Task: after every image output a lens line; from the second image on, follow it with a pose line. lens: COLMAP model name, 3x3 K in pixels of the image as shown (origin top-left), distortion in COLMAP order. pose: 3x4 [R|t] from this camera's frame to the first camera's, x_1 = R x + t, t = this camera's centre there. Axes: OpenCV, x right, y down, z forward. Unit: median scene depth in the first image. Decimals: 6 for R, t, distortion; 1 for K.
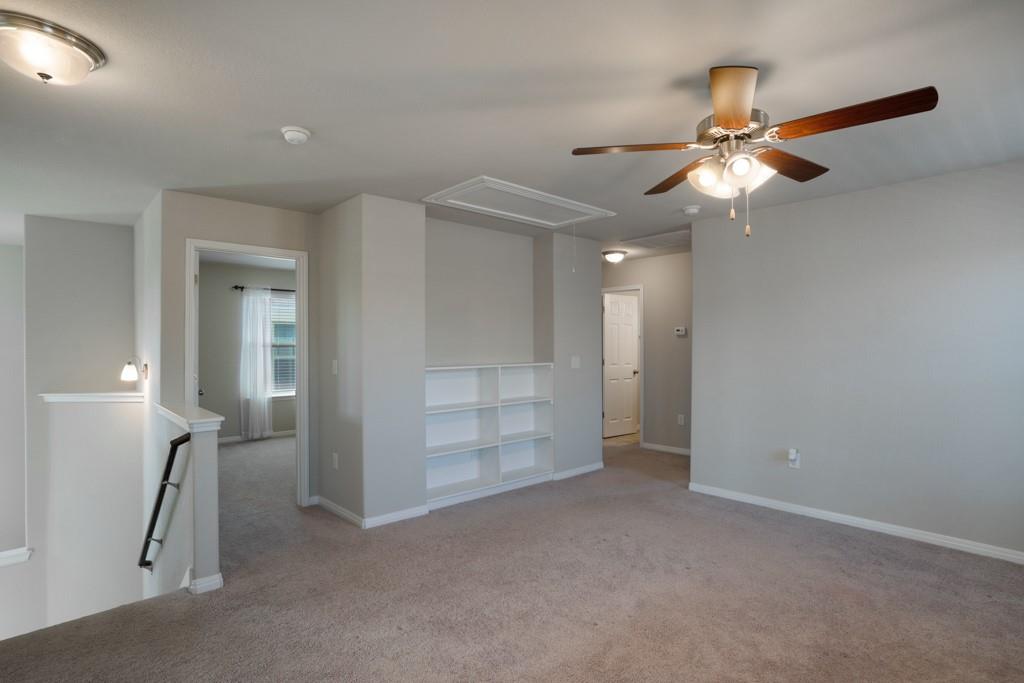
lens RADIAL K [[517.9, 0, 512.0], [0, 517.9, 341.5], [0, 0, 1]] dist [-0.002602, 0.000177]
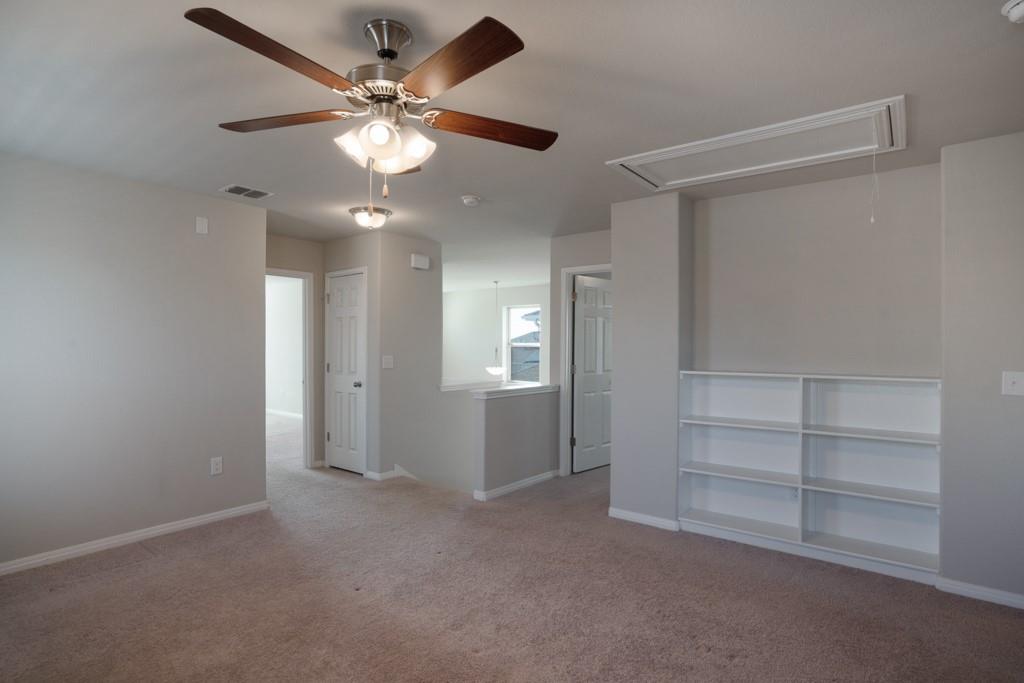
lens RADIAL K [[517.9, 0, 512.0], [0, 517.9, 341.5], [0, 0, 1]] dist [-0.002602, 0.000177]
pose [[0.176944, -0.005228, -0.984207, 0.615168], [0.006552, 0.999970, -0.004133, 0.001060], [0.984199, -0.005718, 0.176973, 0.502962]]
